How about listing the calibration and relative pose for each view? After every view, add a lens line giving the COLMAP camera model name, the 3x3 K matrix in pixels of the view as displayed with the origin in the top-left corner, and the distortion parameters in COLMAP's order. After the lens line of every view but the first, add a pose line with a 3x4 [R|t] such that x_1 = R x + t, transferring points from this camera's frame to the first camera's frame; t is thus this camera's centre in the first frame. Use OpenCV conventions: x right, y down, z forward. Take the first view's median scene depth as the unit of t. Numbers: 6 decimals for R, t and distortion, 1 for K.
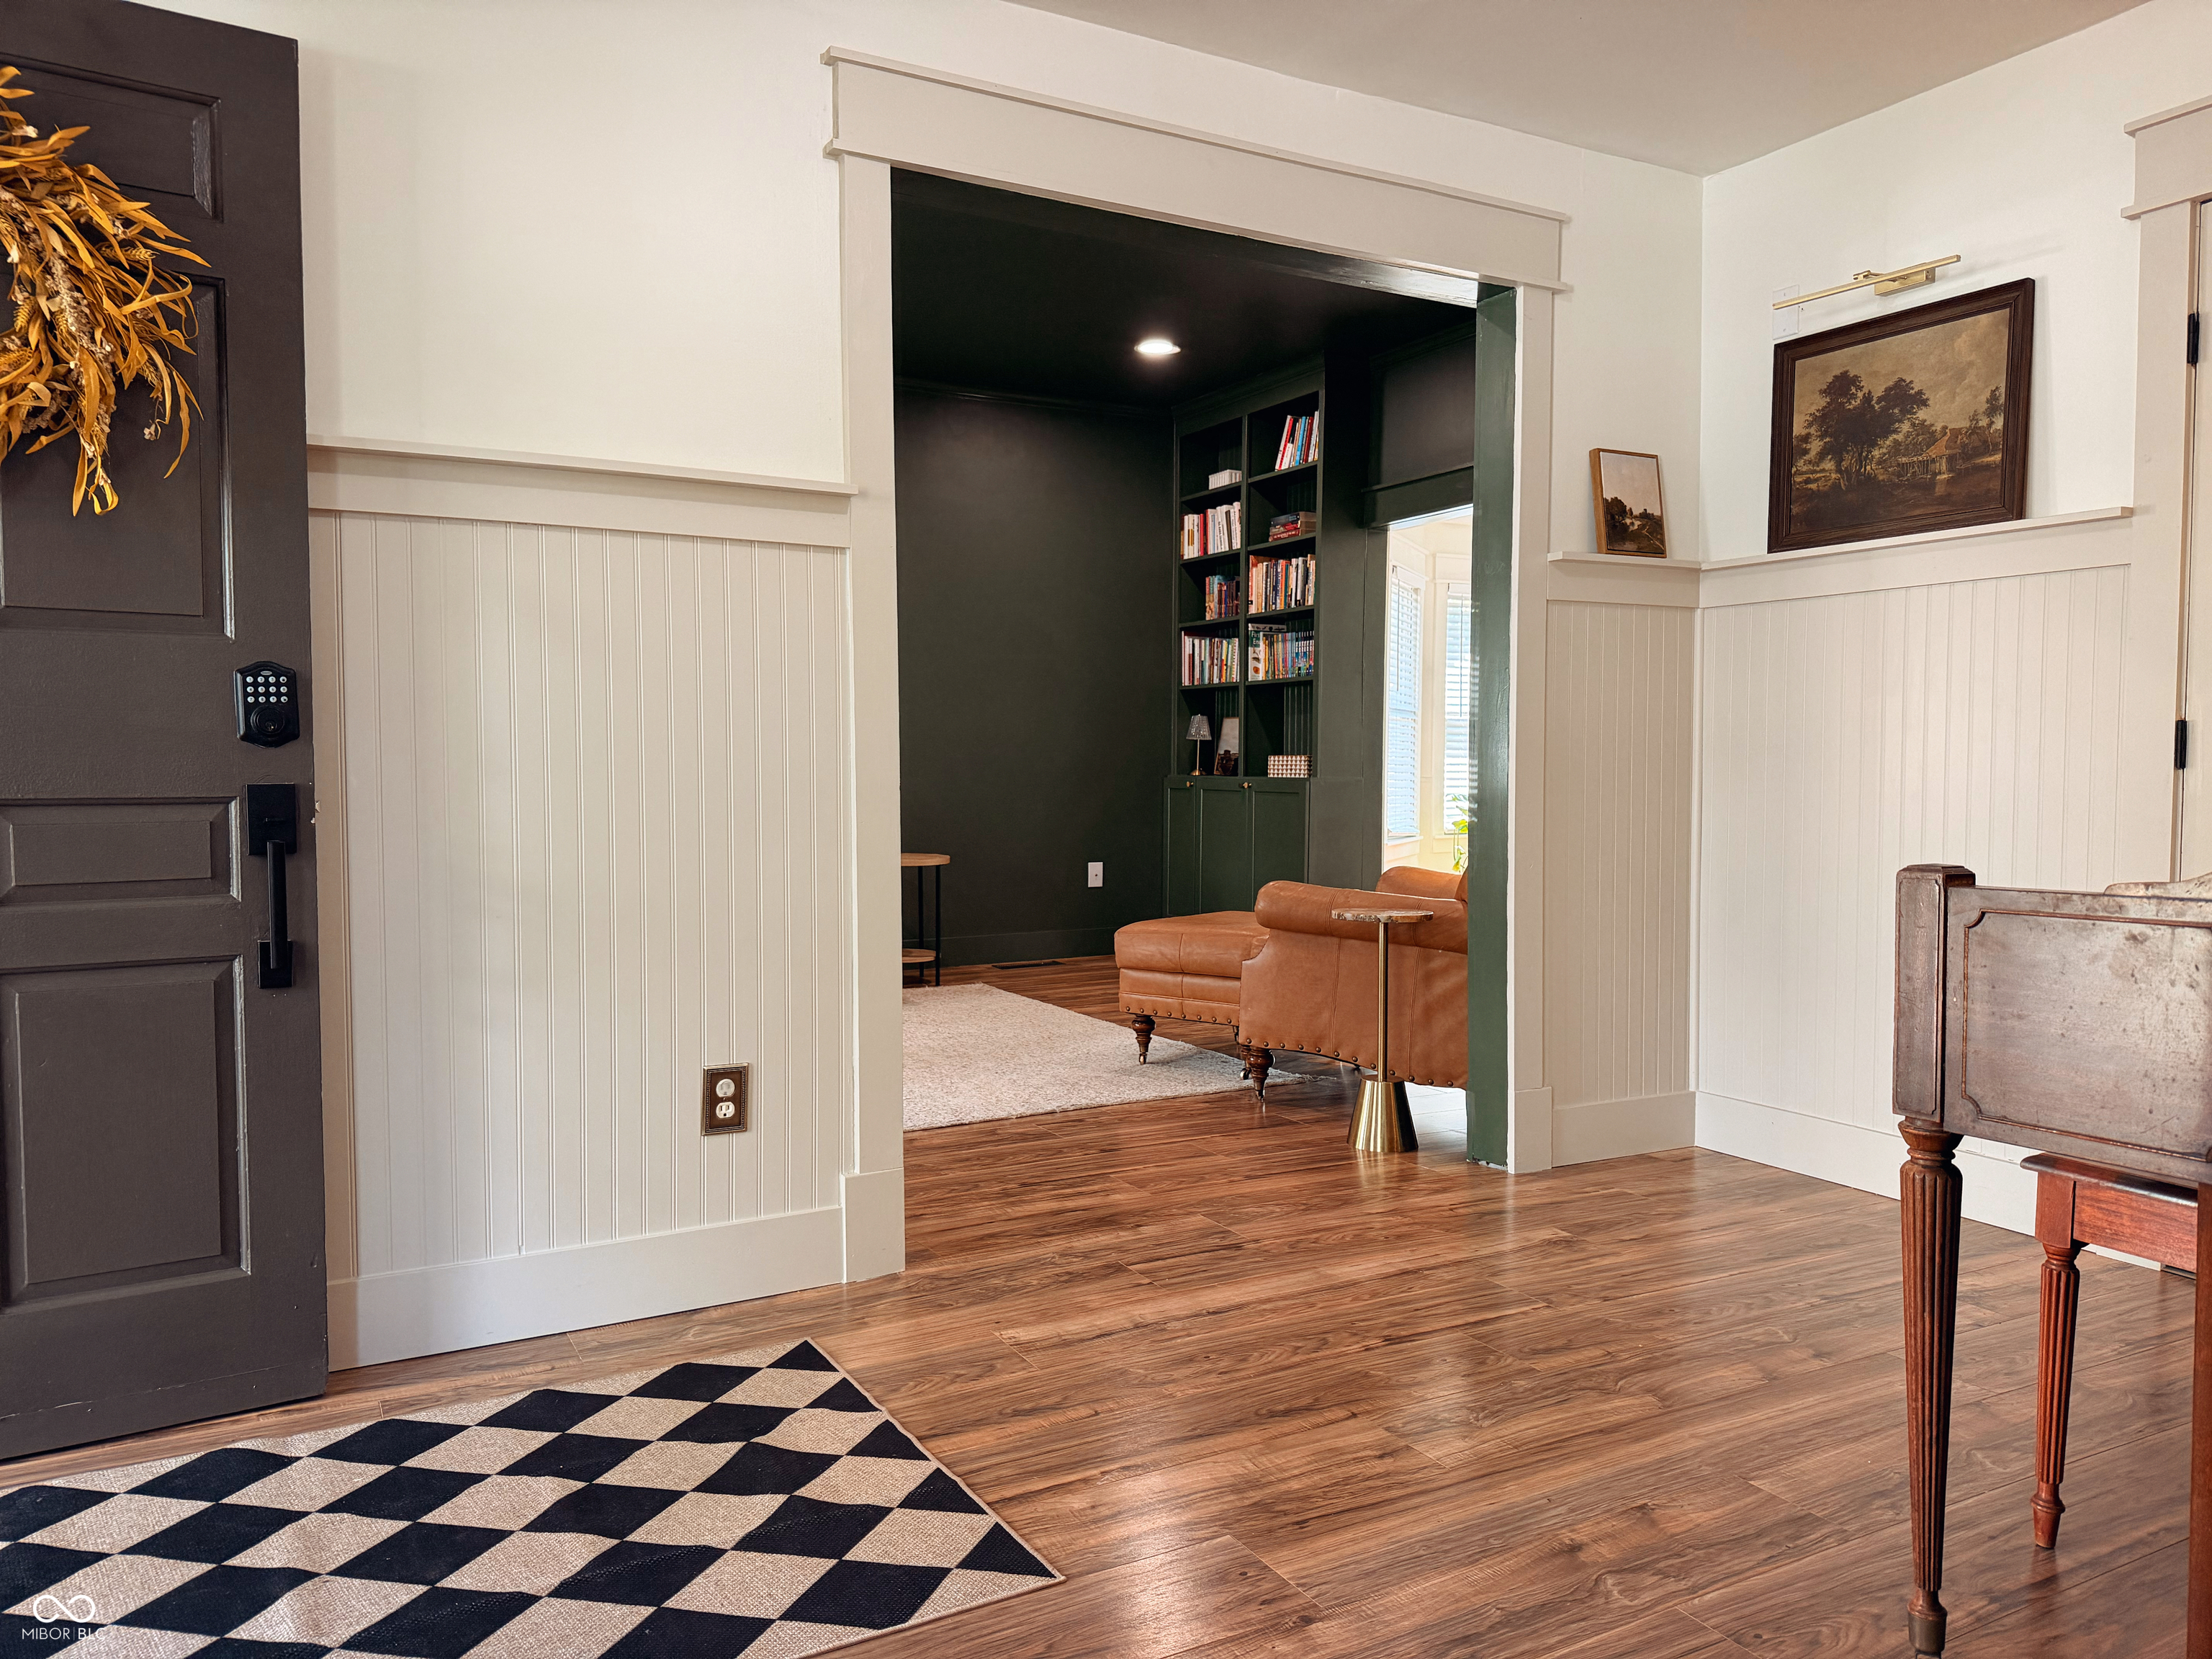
lens RADIAL K [[1555.5, 0, 1110.8], [0, 1555.5, 830.3], [0, 0, 1]] dist [0.003595, -0.011015]
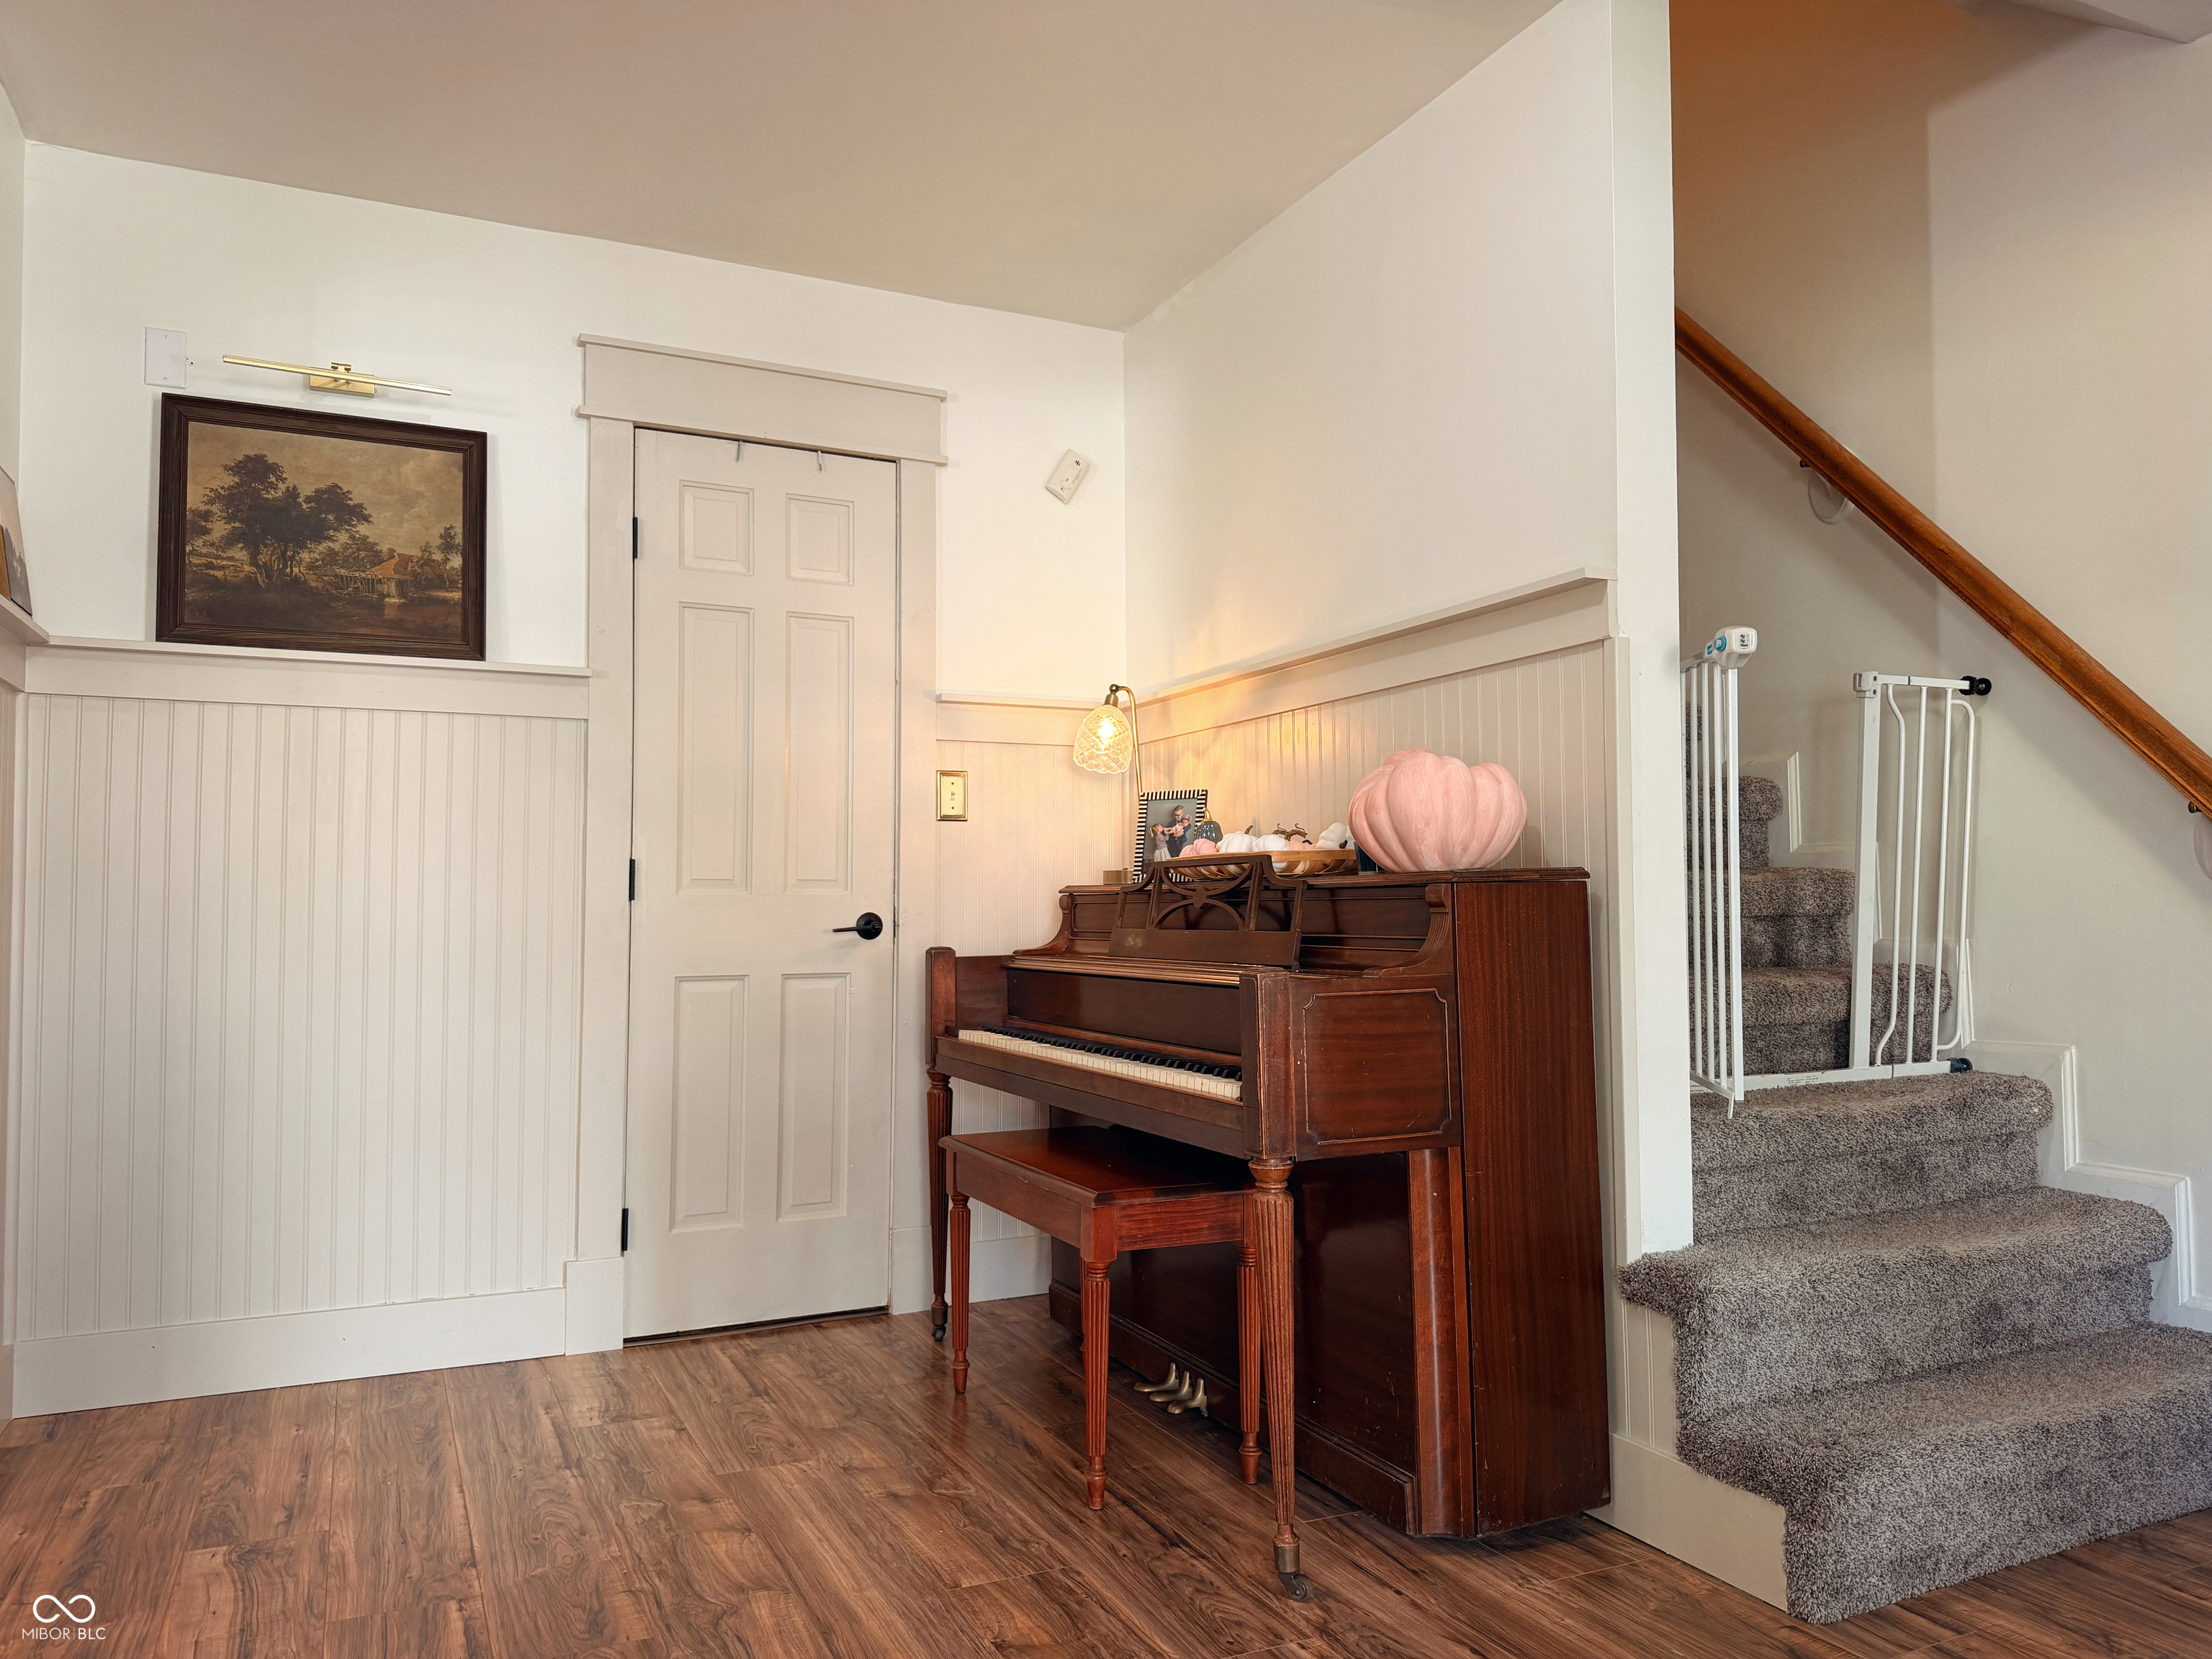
lens RADIAL K [[1555.5, 0, 1108.9], [0, 1555.5, 830.5], [0, 0, 1]] dist [0.003595, -0.011015]
pose [[0.061649, 0.043458, 0.997151, -0.390946], [0.046640, 0.997835, -0.046372, -0.018807], [-0.997008, 0.049366, 0.059488, 0.500207]]
